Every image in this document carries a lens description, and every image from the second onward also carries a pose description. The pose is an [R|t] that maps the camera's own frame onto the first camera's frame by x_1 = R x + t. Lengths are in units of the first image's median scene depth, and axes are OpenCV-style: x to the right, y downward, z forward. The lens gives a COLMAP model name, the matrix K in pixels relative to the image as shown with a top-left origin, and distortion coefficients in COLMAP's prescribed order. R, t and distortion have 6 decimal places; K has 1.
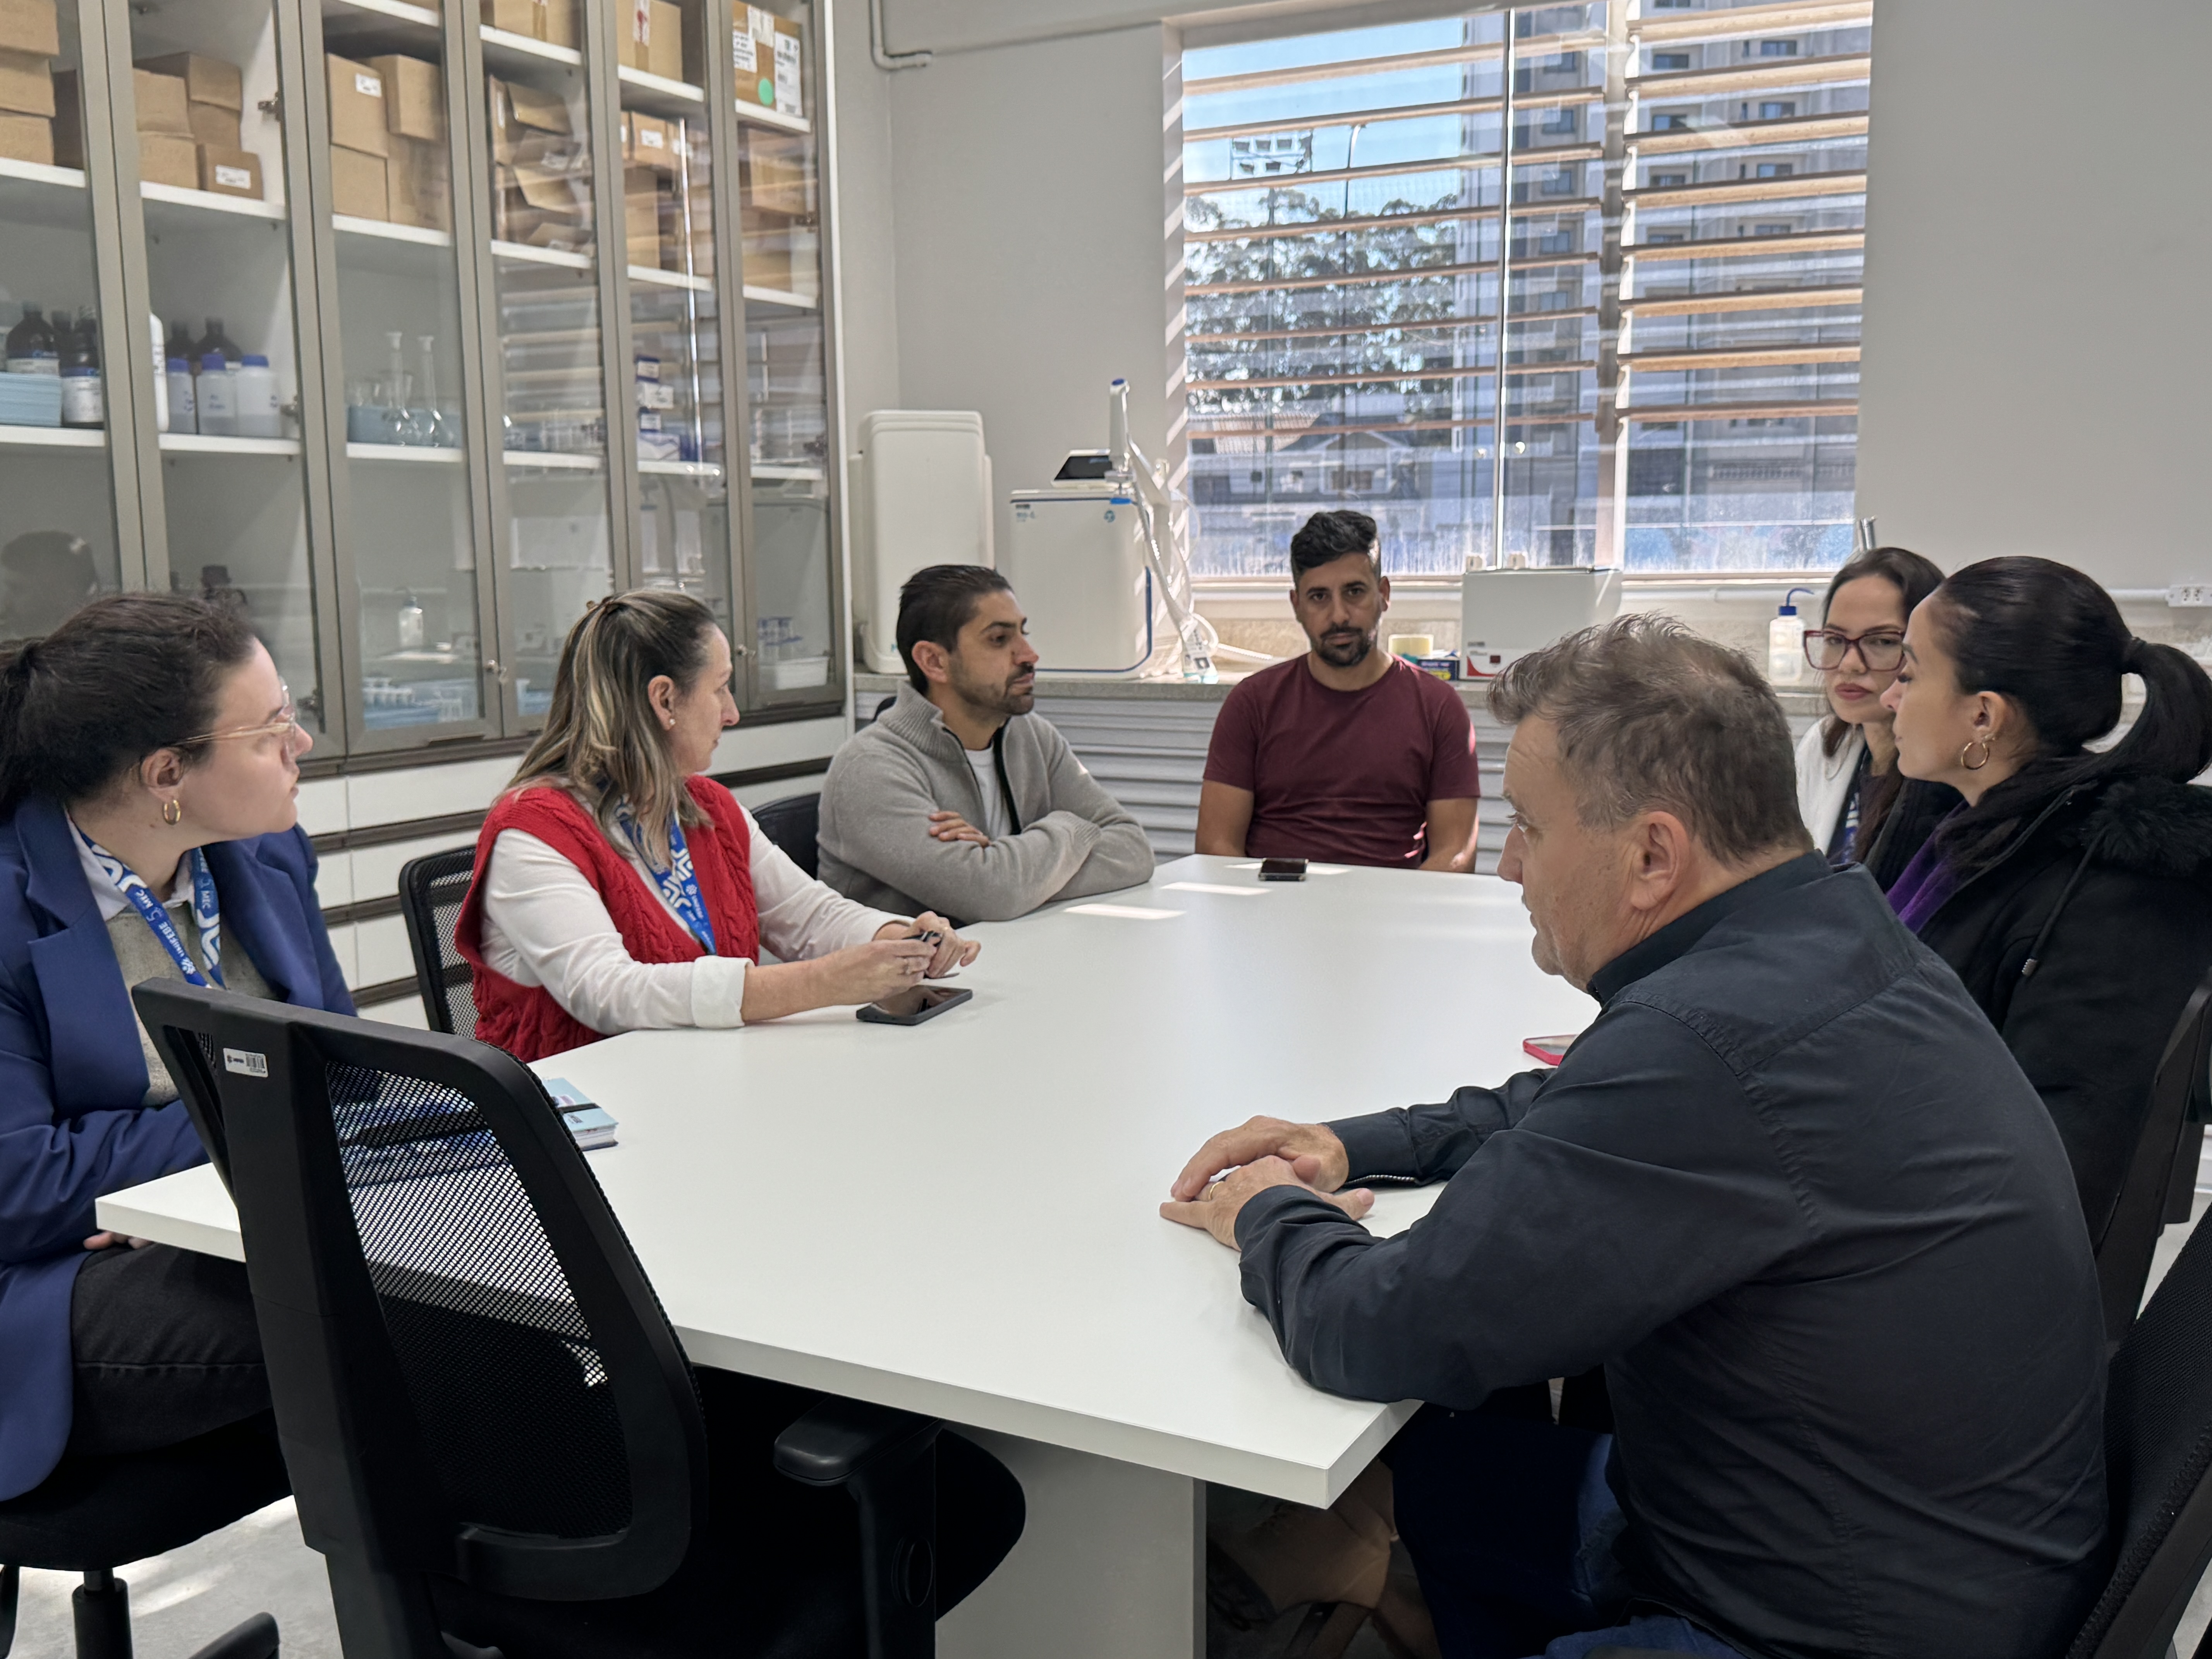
lens RADIAL K [[2122.9, 0, 1106.0], [0, 2122.9, 829.5], [0, 0, 1]] dist [0.010005, 0.000637]
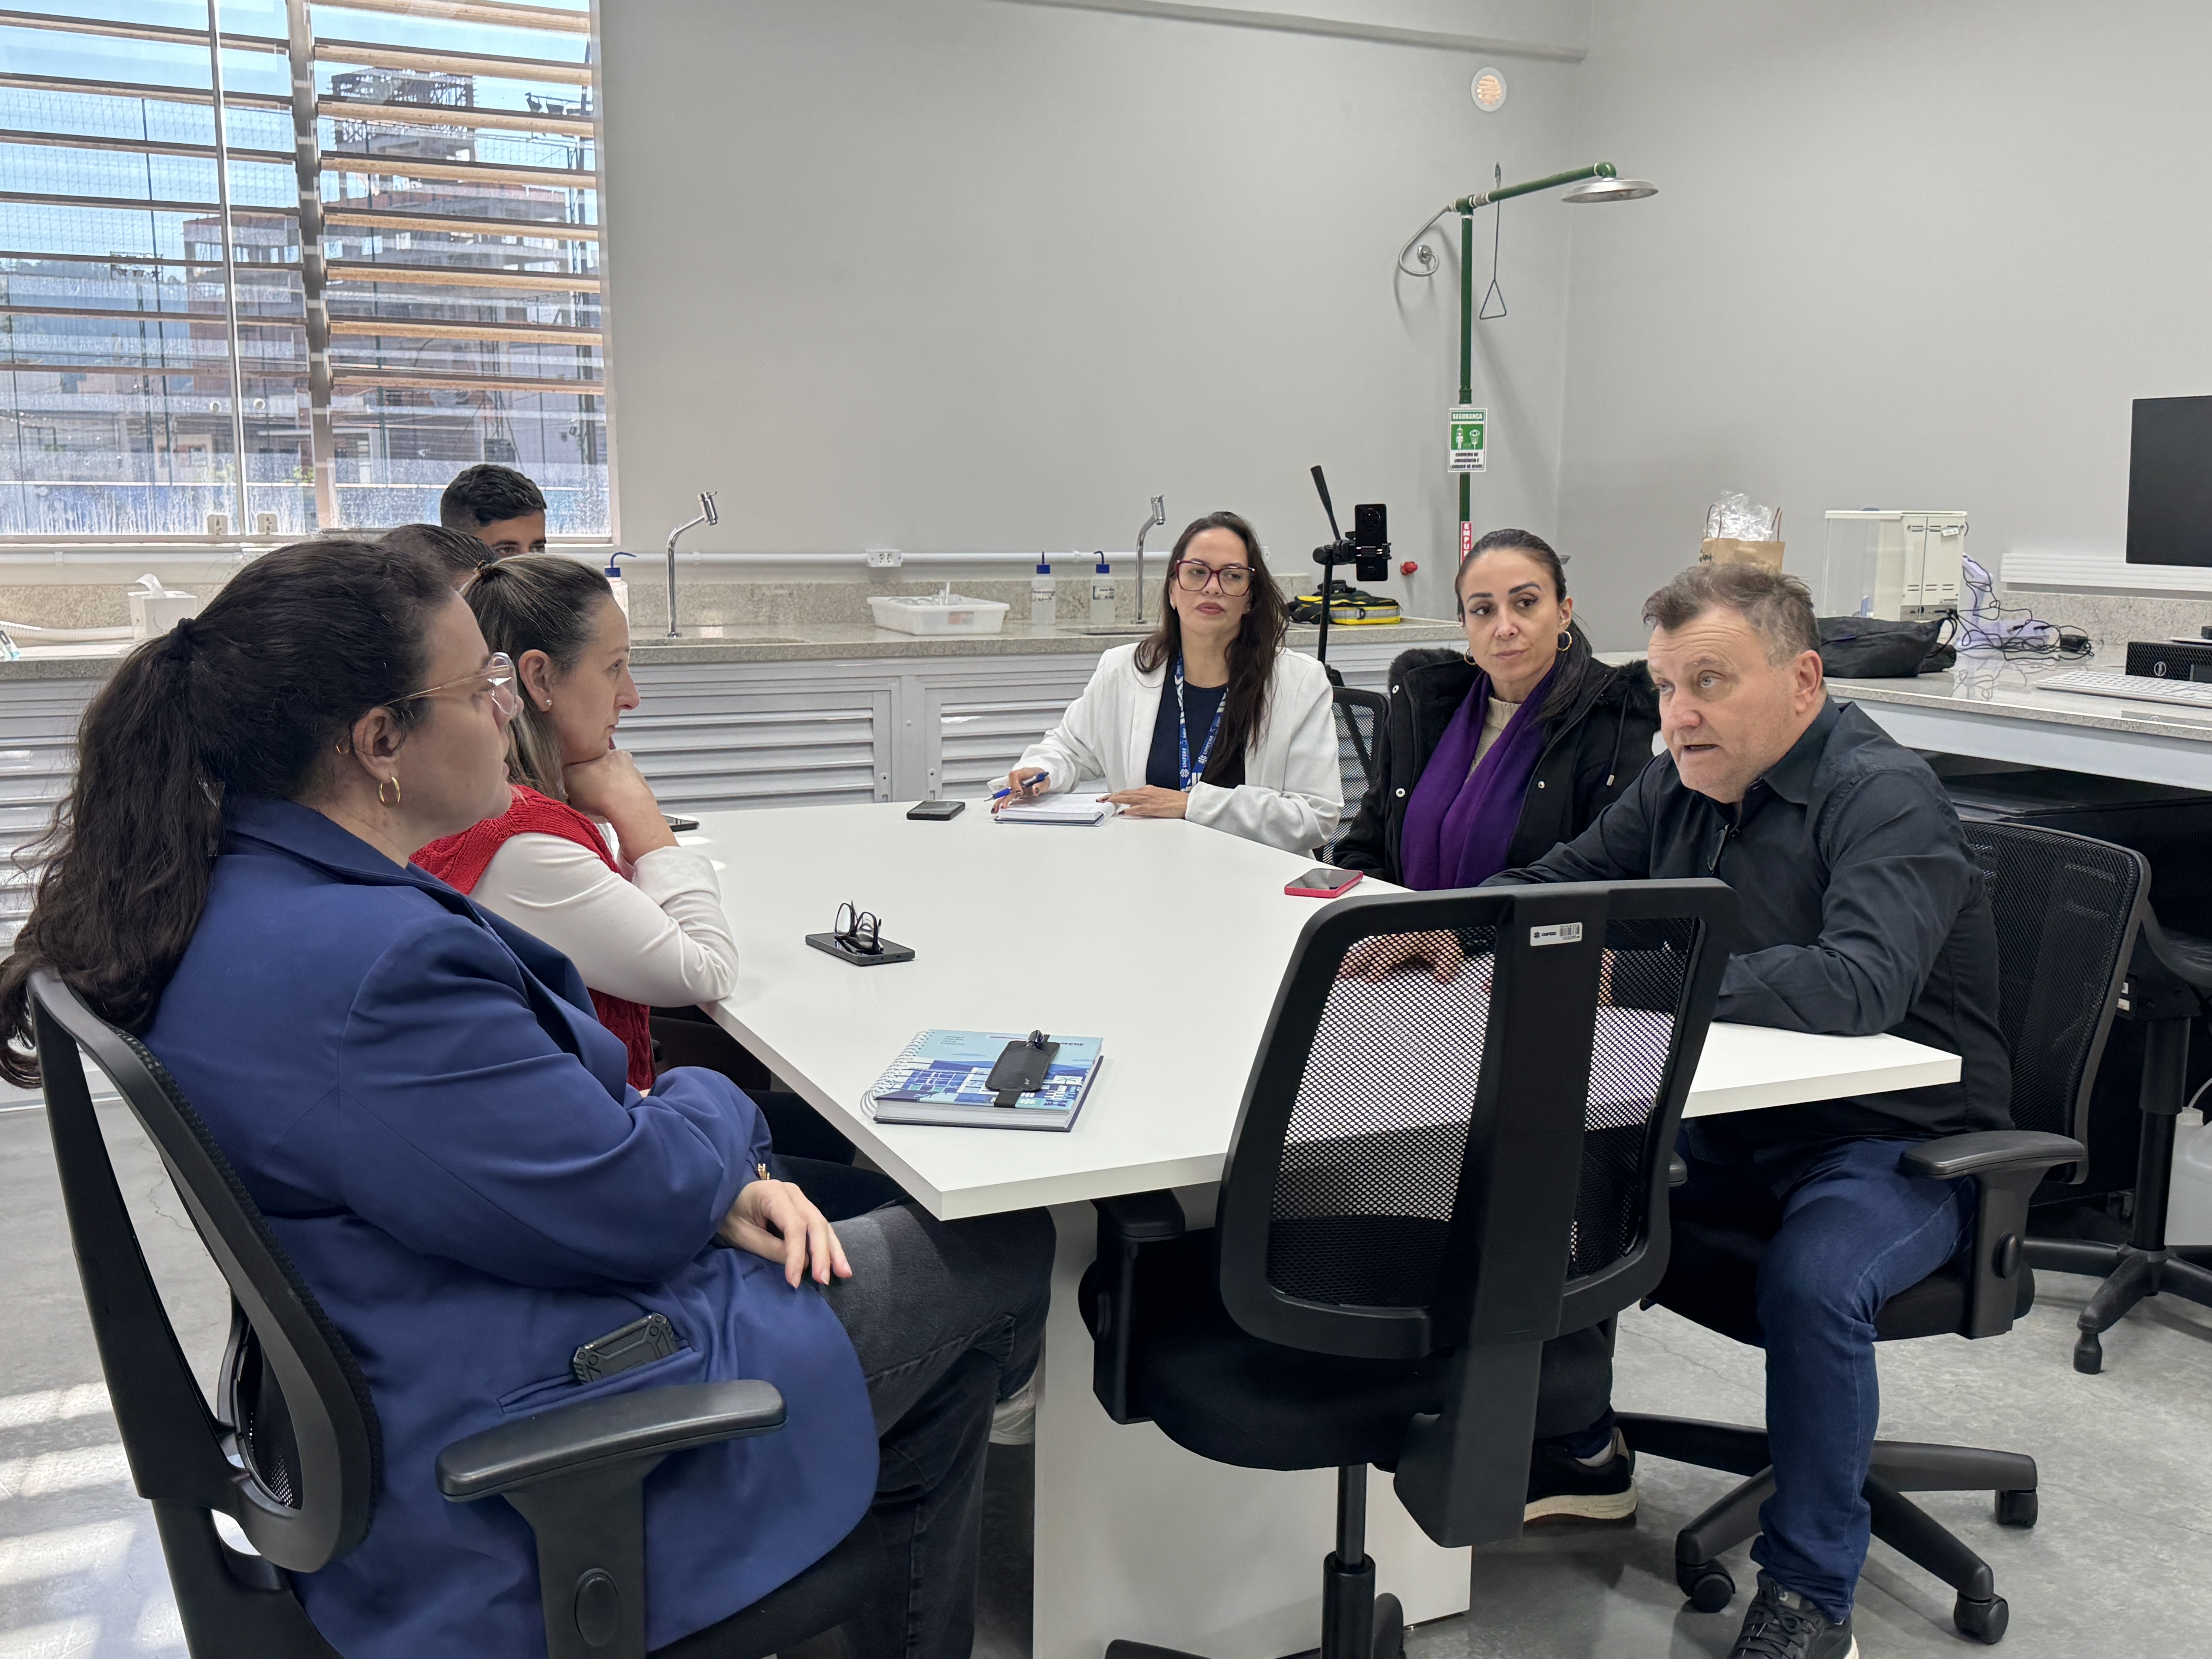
lens RADIAL K [[2122.9, 0, 1106.0], [0, 2122.9, 829.5], [0, 0, 1]] dist [0.010005, 0.000637]
pose [[0.606169, -0.105336, 0.788330, -0.760869], [0.097752, 0.993543, 0.057592, -0.010854], [-0.789306, 0.042151, 0.612551, 0.240866]]
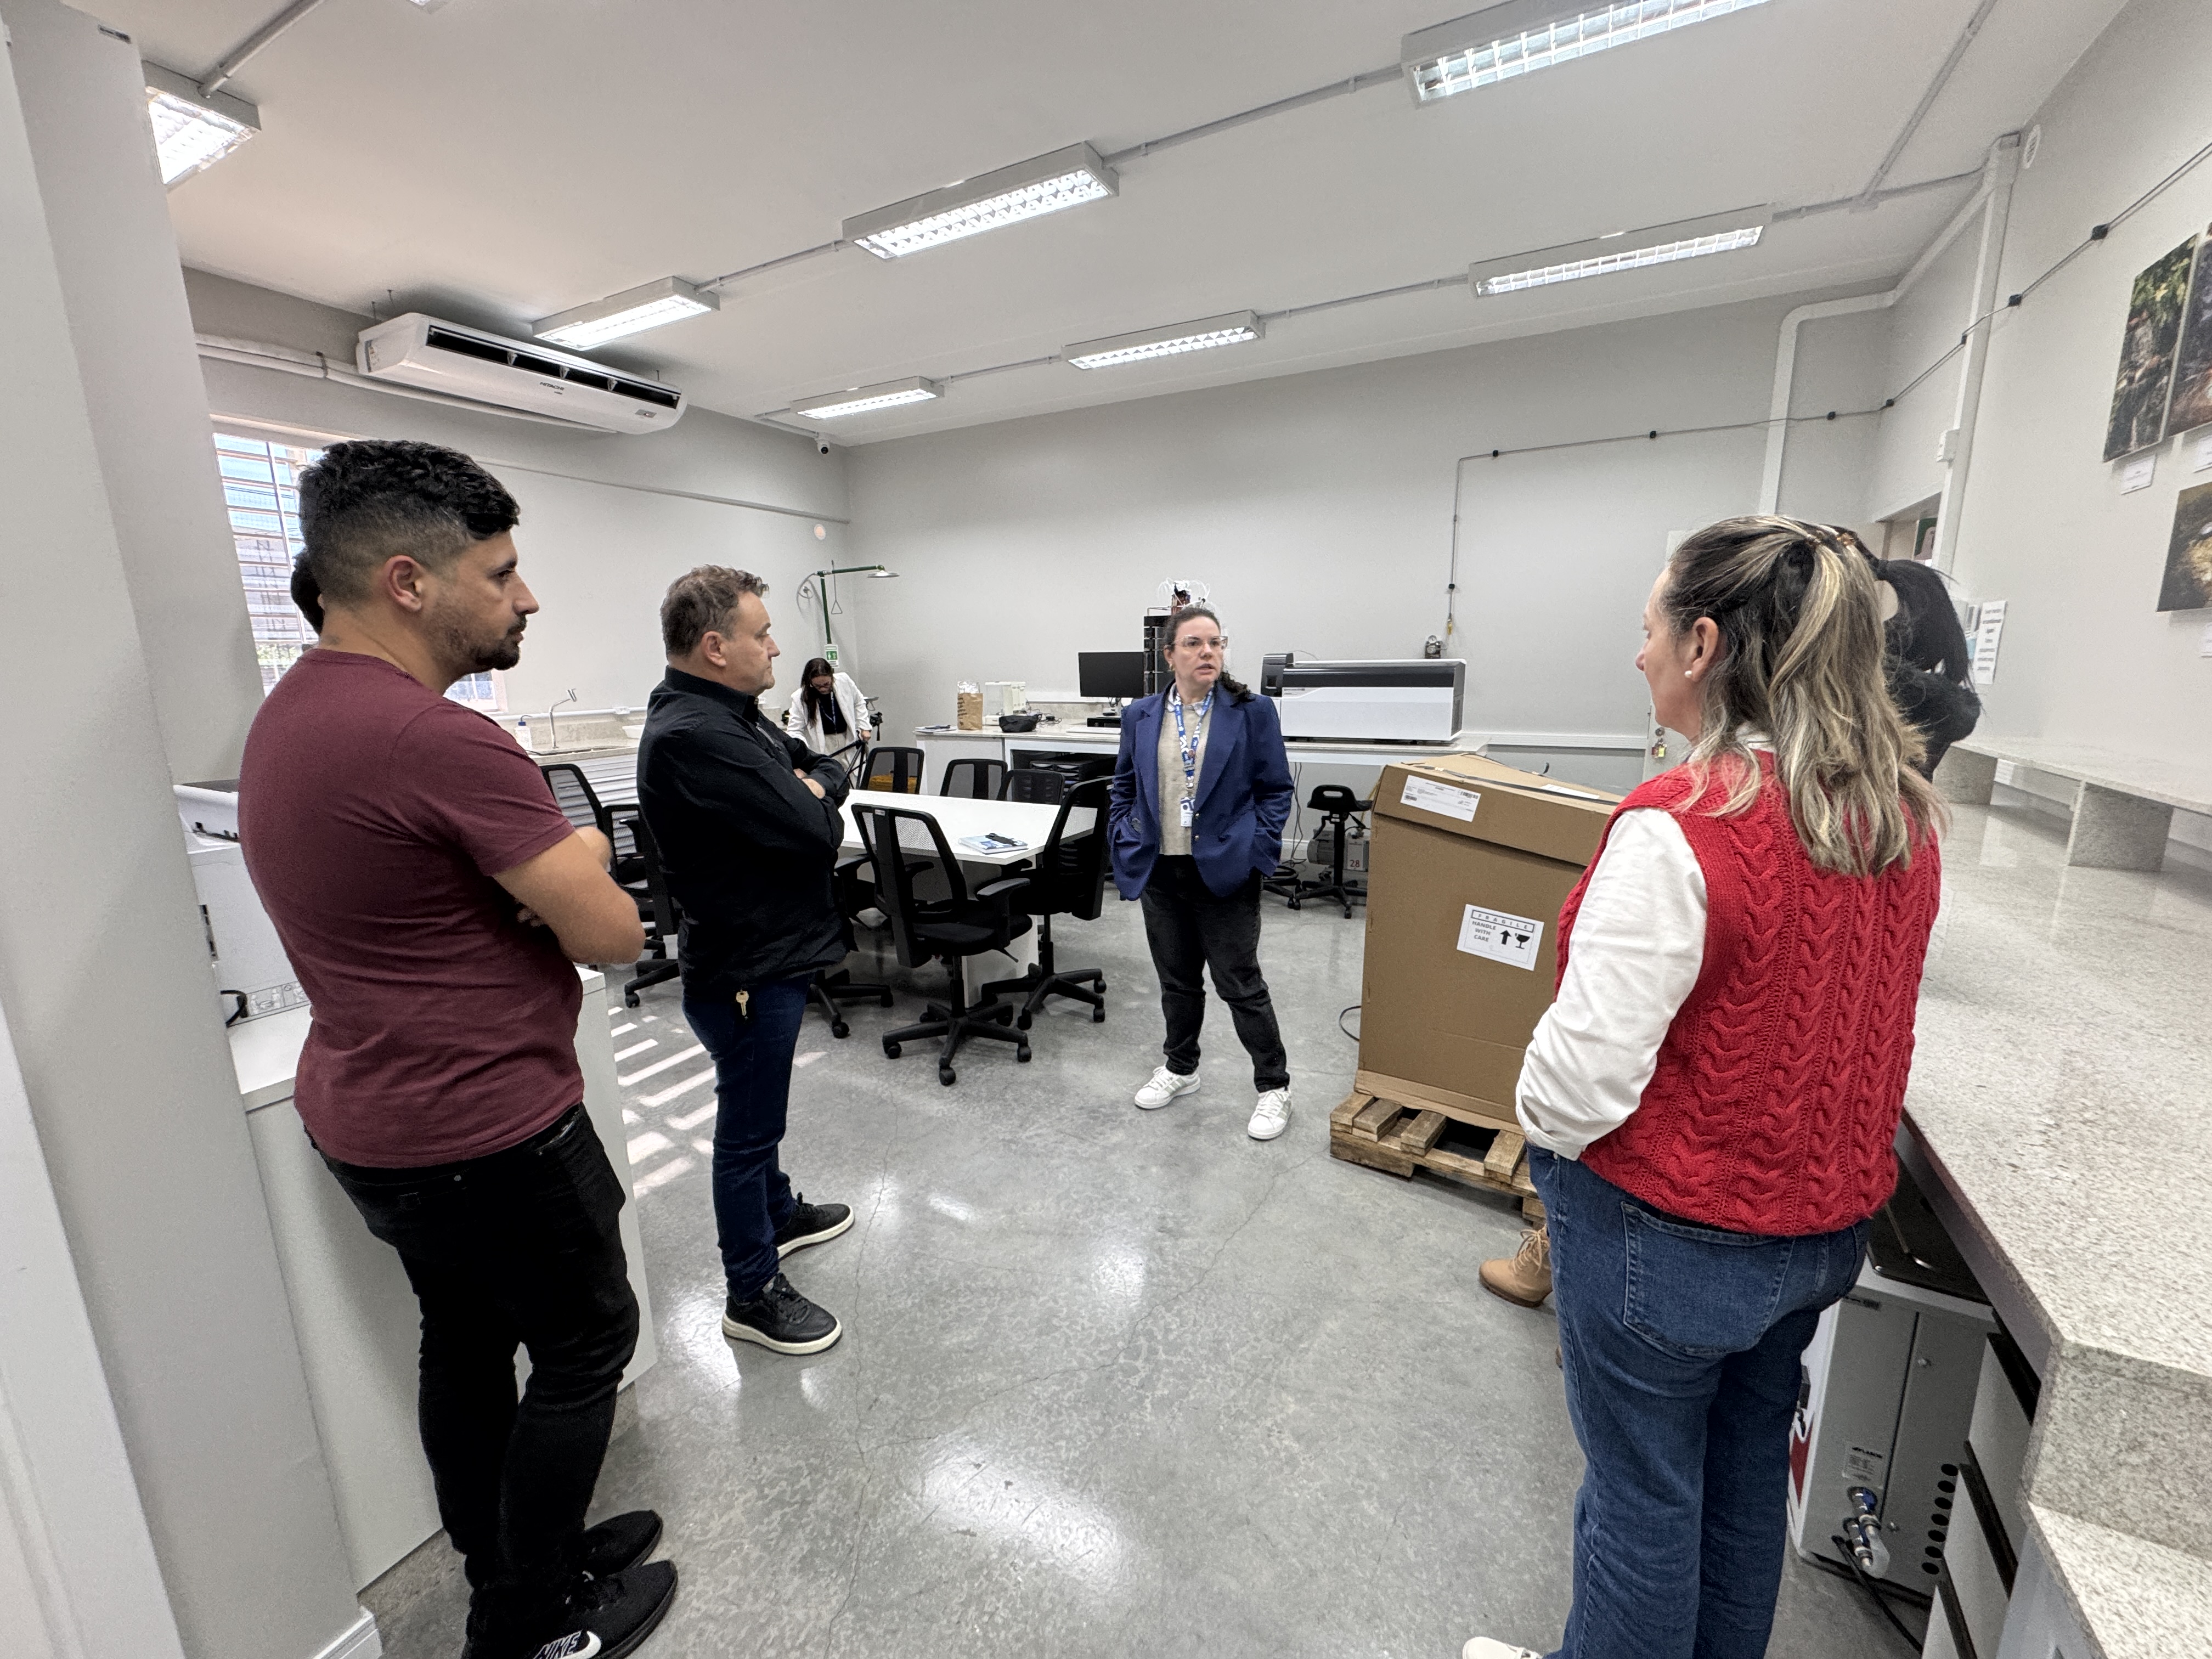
lens RADIAL K [[890.2, 0, 1106.0], [0, 890.2, 829.5], [0, 0, 1]] dist [0.000742, 0.000268]
pose [[0.002853, -0.184007, 0.982921, -1.562216], [0.154340, 0.971228, 0.181370, -0.122711], [-0.988014, 0.151186, 0.031170, 0.513703]]
